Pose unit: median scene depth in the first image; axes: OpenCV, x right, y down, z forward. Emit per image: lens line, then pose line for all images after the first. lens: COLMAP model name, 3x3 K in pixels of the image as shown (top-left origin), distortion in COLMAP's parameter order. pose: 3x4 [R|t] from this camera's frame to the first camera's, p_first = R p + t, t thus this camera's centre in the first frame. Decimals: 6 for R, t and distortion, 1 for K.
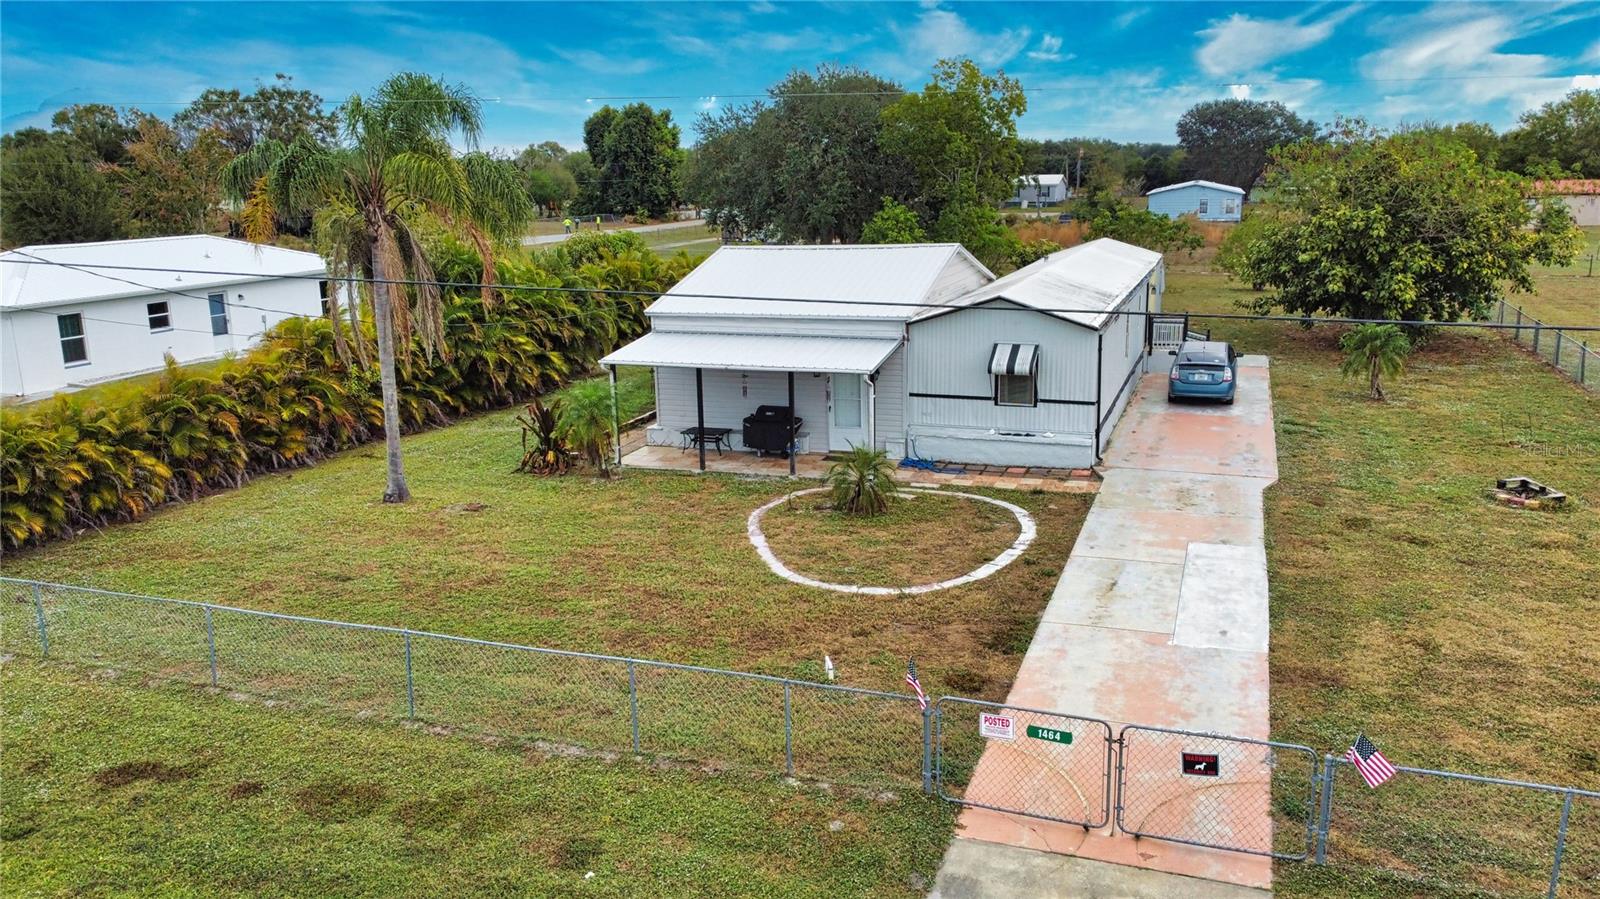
lens RADIAL K [[1209.8, 0, 801.9], [0, 1209.8, 447.1], [0, 0, 1]] dist [0.003873, -0.005866]
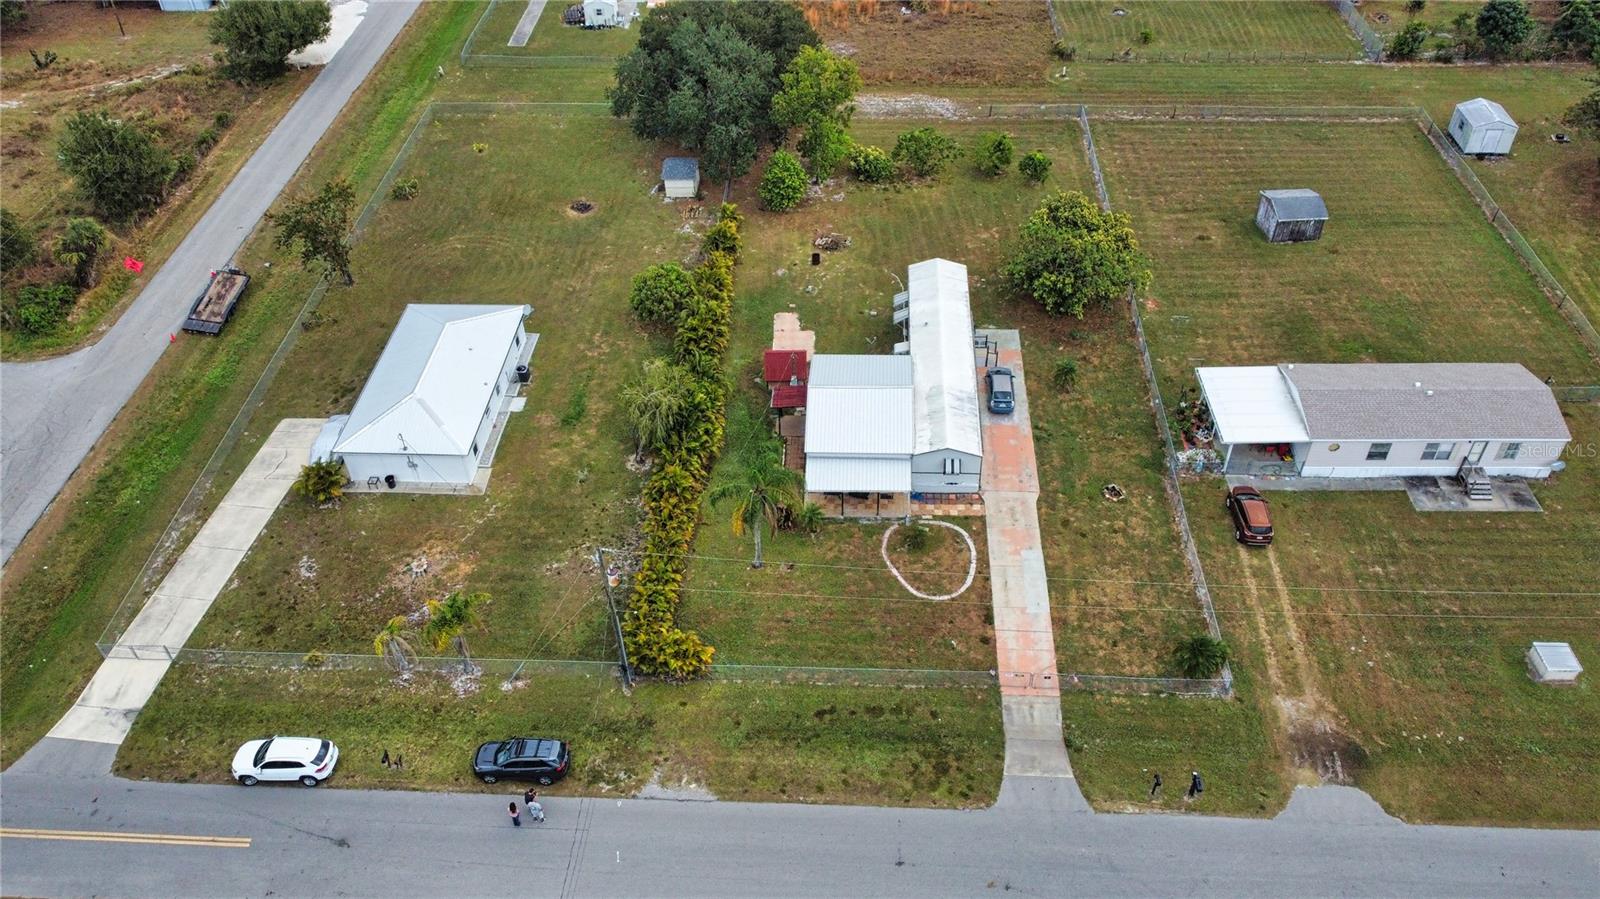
lens RADIAL K [[1209.8, 0, 803.3], [0, 1209.8, 457.0], [0, 0, 1]] dist [0.003873, -0.005866]
pose [[0.957699, -0.193659, 0.212860, -0.840669], [0.070277, 0.874677, 0.479585, -1.641791], [-0.279059, -0.444339, 0.851287, -1.433481]]
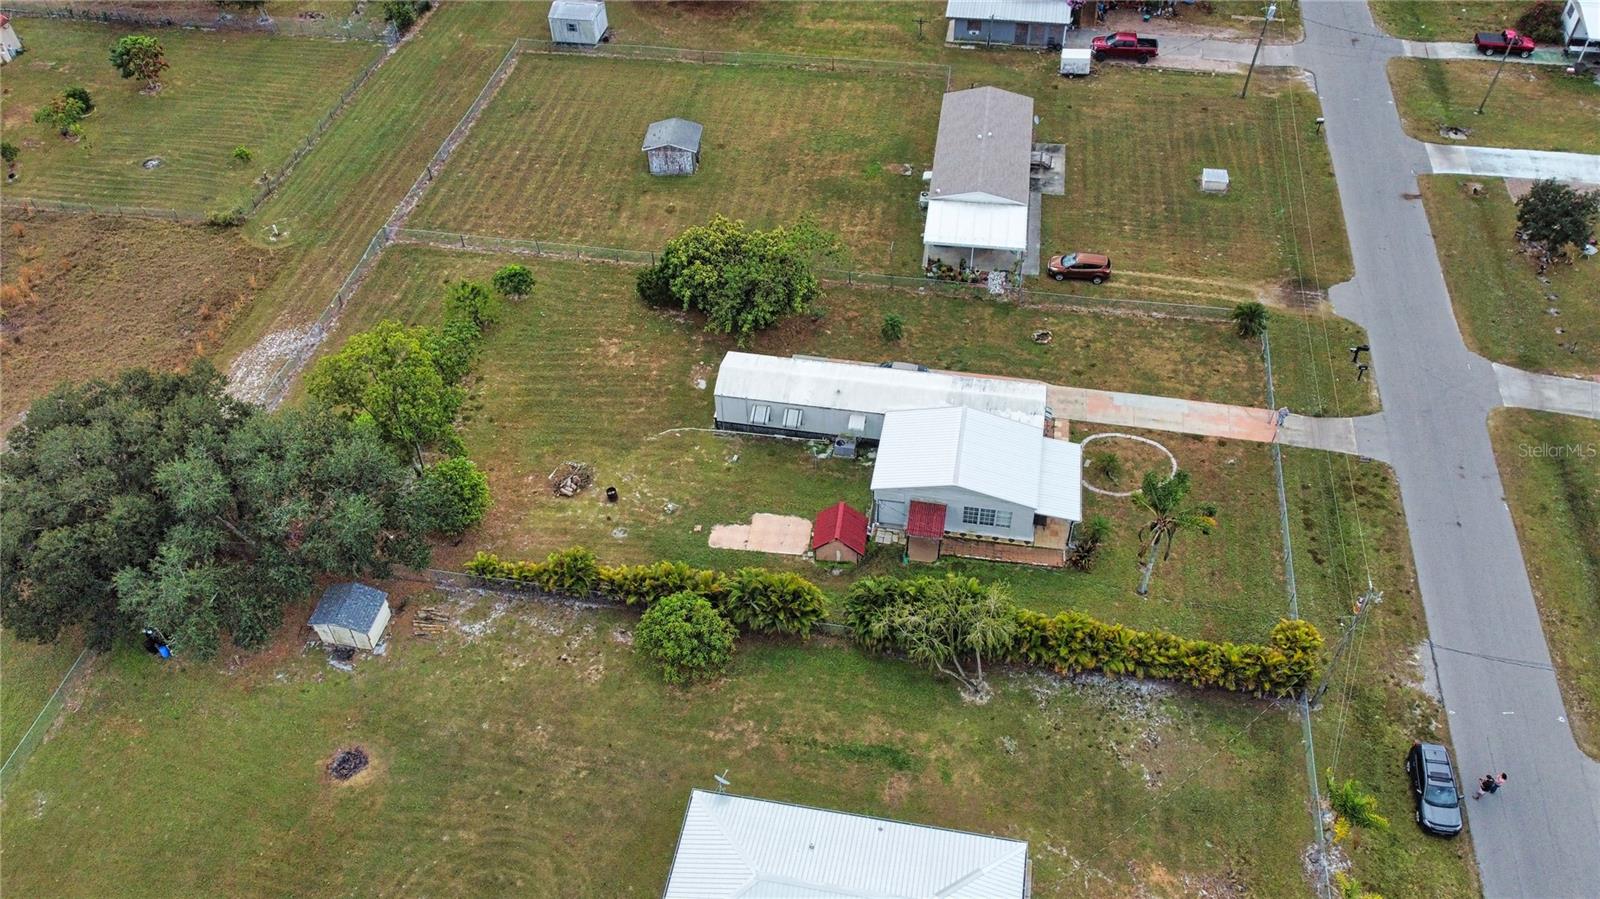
lens RADIAL K [[1209.8, 0, 803.2], [0, 1209.8, 453.0], [0, 0, 1]] dist [0.003873, -0.005866]
pose [[-0.159515, -0.701114, 0.694978, -2.081655], [0.250065, 0.652335, 0.715491, -2.552042], [-0.954999, 0.287921, 0.071267, 1.561892]]
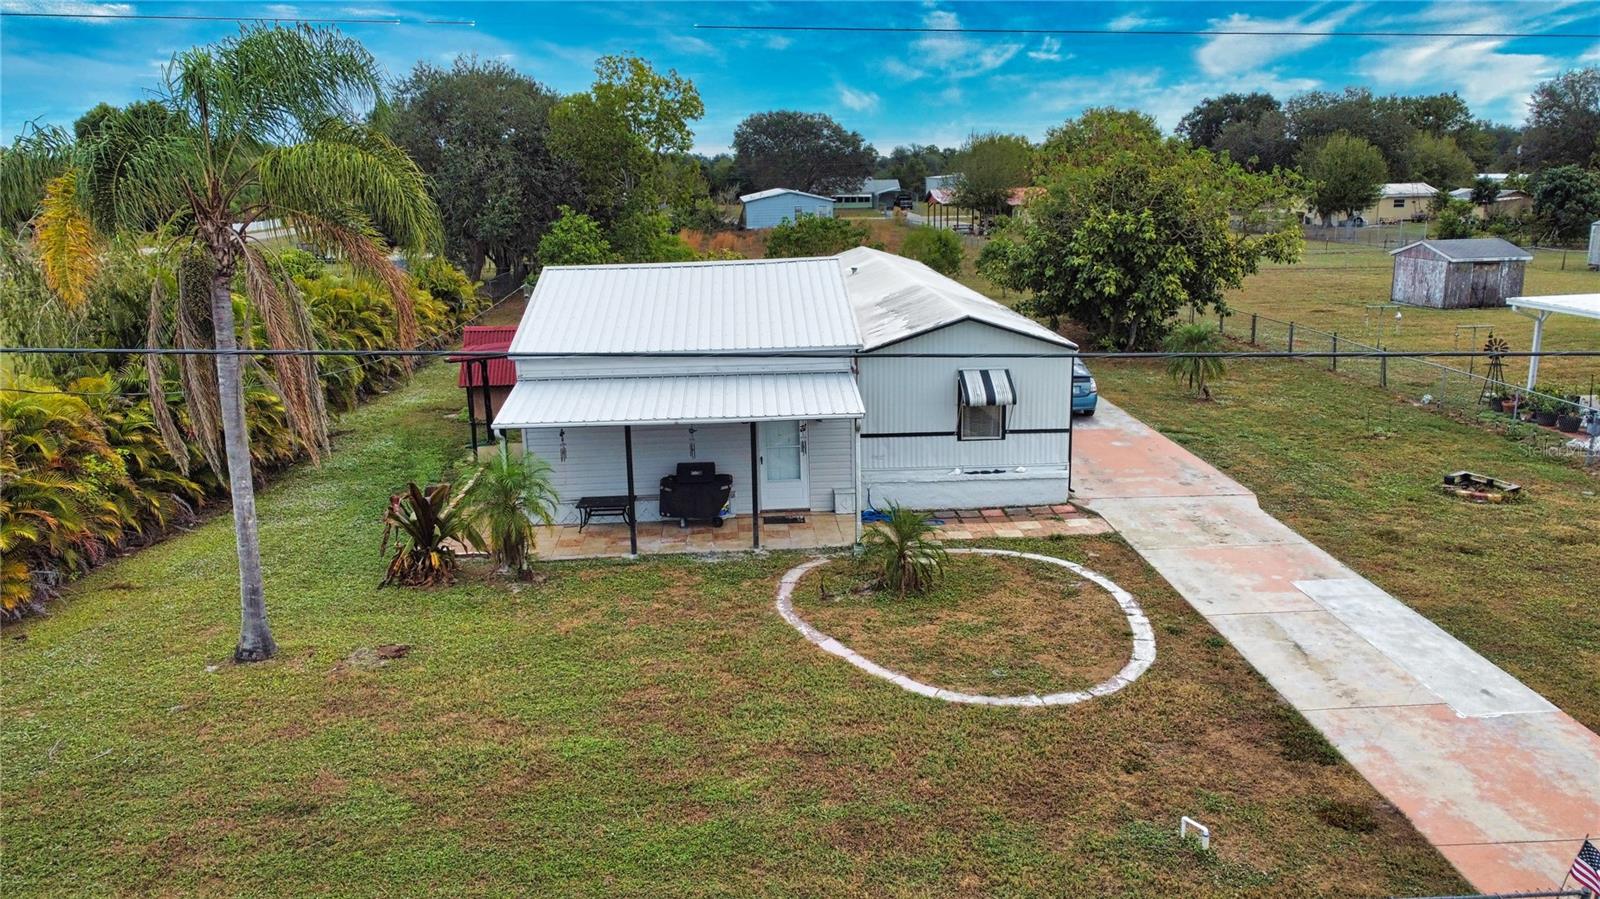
lens RADIAL K [[1209.8, 0, 804.2], [0, 1209.8, 443.6], [0, 0, 1]] dist [0.003873, -0.005866]
pose [[0.923355, -0.082768, 0.374920, -0.315147], [0.086616, 0.996220, 0.006609, -0.055959], [-0.374050, 0.026372, 0.927033, 0.270696]]
